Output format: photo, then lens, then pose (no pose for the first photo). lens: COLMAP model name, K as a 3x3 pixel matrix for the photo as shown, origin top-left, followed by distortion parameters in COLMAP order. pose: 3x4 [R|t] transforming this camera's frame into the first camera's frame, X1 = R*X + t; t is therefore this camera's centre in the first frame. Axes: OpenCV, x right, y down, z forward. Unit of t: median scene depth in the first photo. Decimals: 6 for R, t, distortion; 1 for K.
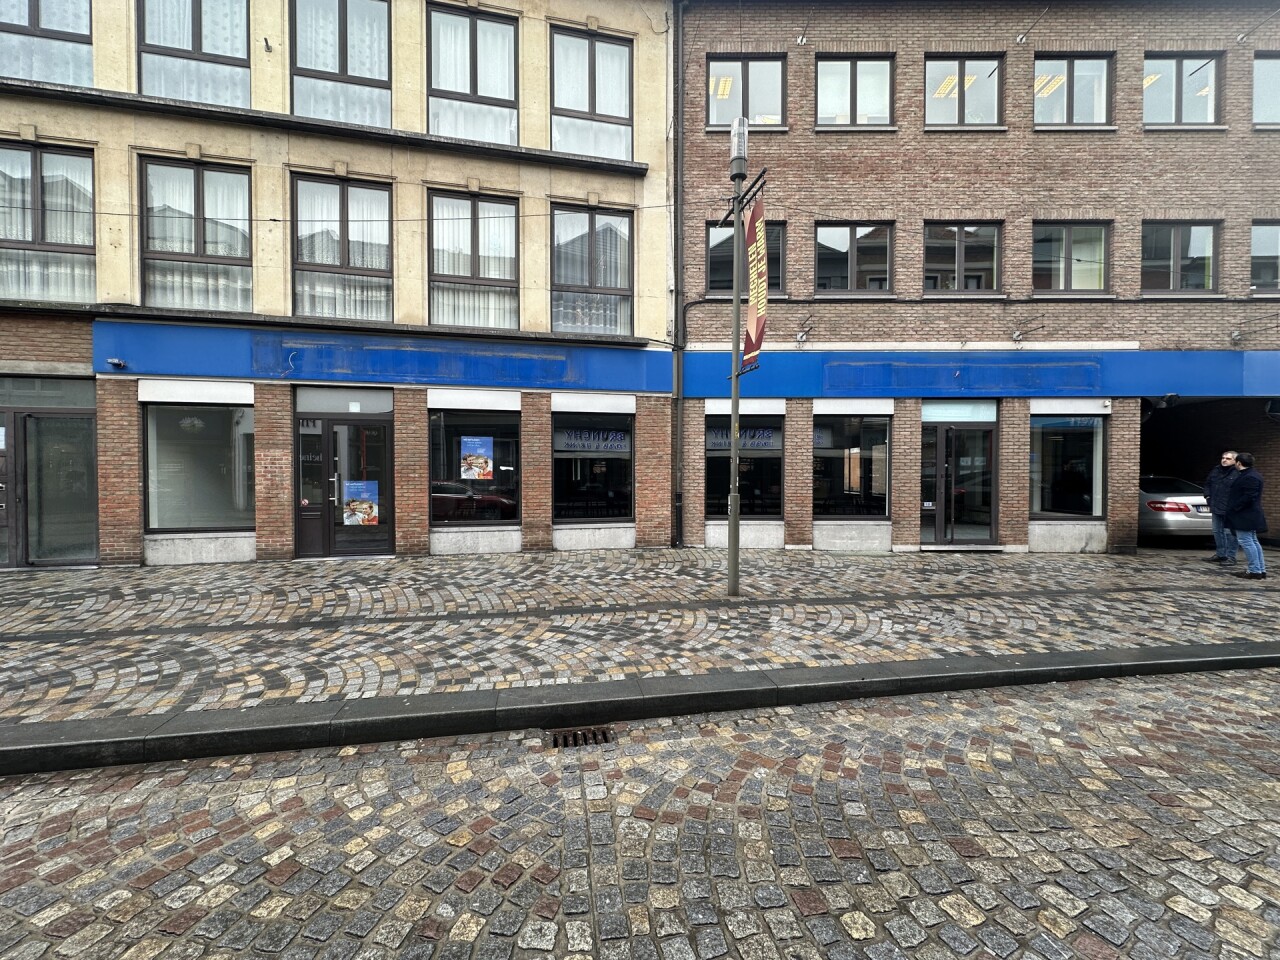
lens RADIAL K [[509.9, 0, 641.0], [0, 509.9, 480.6], [0, 0, 1]] dist [-0.002858, 0.000479]
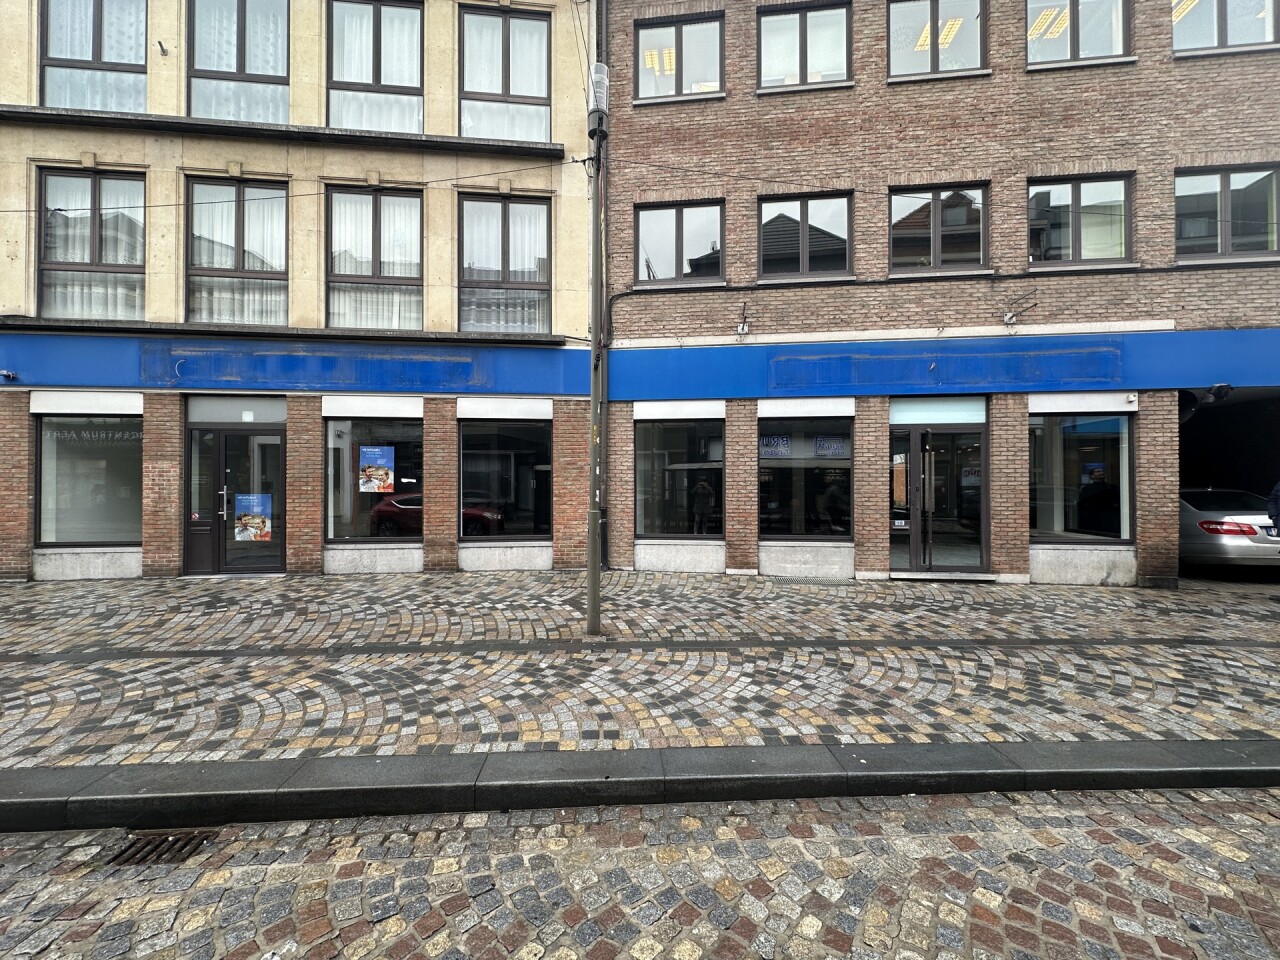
lens RADIAL K [[509.9, 0, 639.6], [0, 509.9, 480.6], [0, 0, 1]] dist [-0.002858, 0.000479]
pose [[0.993835, -0.001458, -0.110862, 0.254995], [-0.001223, 0.999708, -0.024114, -0.002361], [0.110865, 0.024101, 0.993543, 0.133781]]
